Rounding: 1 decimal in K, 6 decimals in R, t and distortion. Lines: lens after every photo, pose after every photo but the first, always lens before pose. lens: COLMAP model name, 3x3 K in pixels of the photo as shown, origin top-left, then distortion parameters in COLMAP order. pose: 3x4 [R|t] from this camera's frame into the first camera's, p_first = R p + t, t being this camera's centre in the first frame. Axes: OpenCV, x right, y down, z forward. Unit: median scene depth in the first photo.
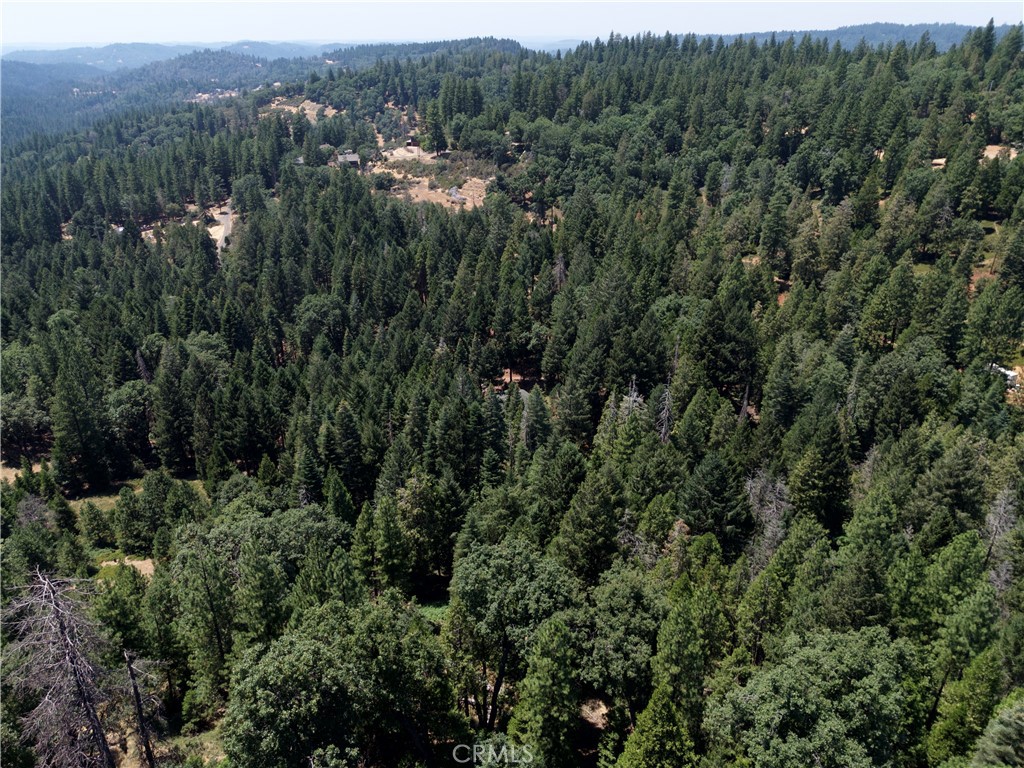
lens RADIAL K [[753.4, 0, 512.0], [0, 753.4, 384.0], [0, 0, 1]] dist [0.061872, -0.048046]
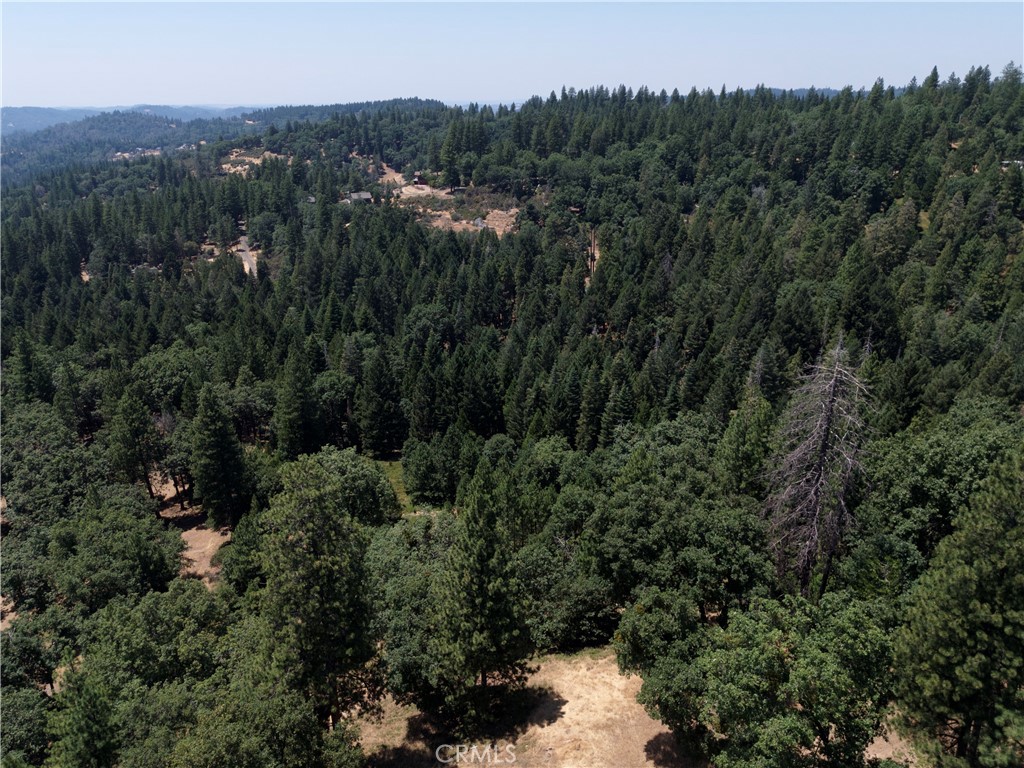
lens RADIAL K [[753.4, 0, 512.0], [0, 753.4, 384.0], [0, 0, 1]] dist [0.061872, -0.048046]
pose [[0.992359, -0.043709, 0.115382, -0.161923], [0.052015, 0.996191, -0.069984, 0.043292], [-0.111884, 0.075451, 0.990853, -0.021268]]
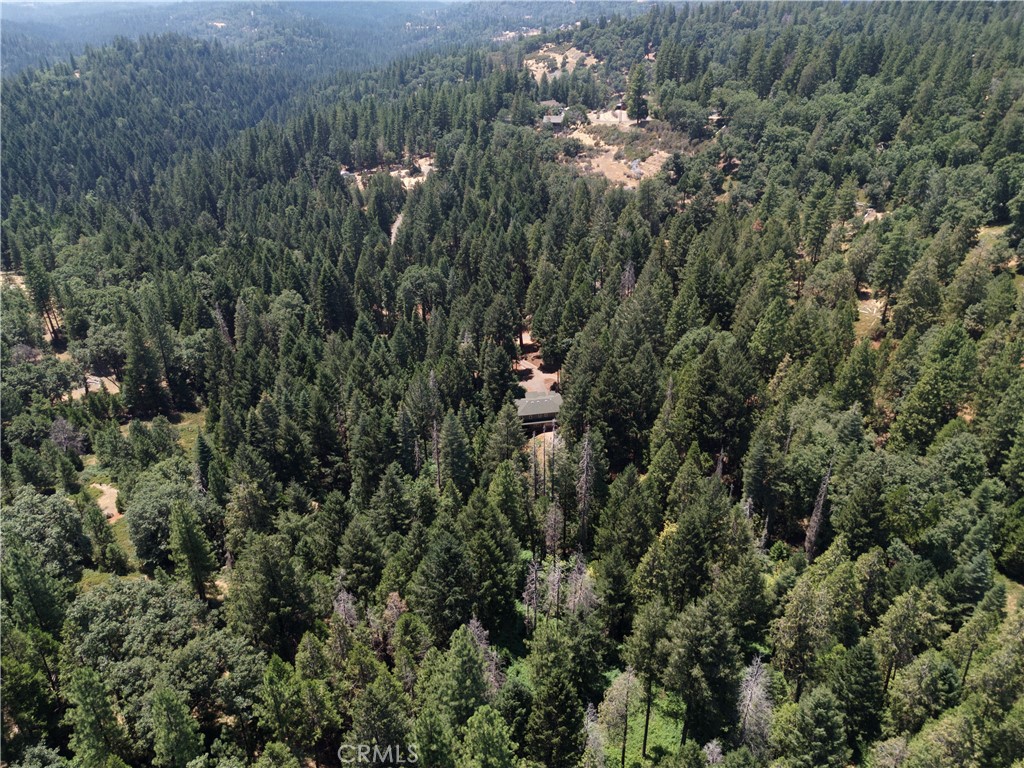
lens RADIAL K [[753.4, 0, 512.0], [0, 753.4, 384.0], [0, 0, 1]] dist [0.061872, -0.048046]
pose [[0.924820, 0.187884, -0.330769, 0.149771], [-0.163935, 0.981477, 0.099141, -0.049899], [0.343269, -0.037463, 0.938490, 0.028770]]
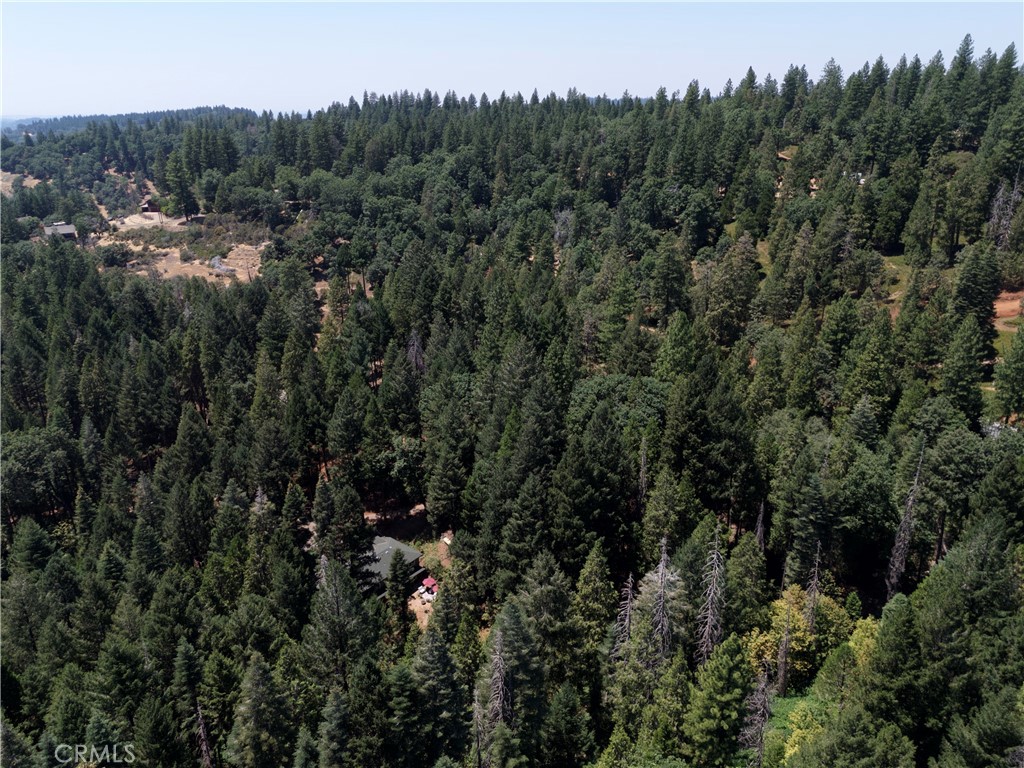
lens RADIAL K [[753.4, 0, 512.0], [0, 753.4, 384.0], [0, 0, 1]] dist [0.061872, -0.048046]
pose [[0.948275, -0.113743, 0.296372, -0.034578], [0.138470, 0.988313, -0.063752, -0.036648], [-0.285657, 0.101493, 0.952942, 0.171804]]
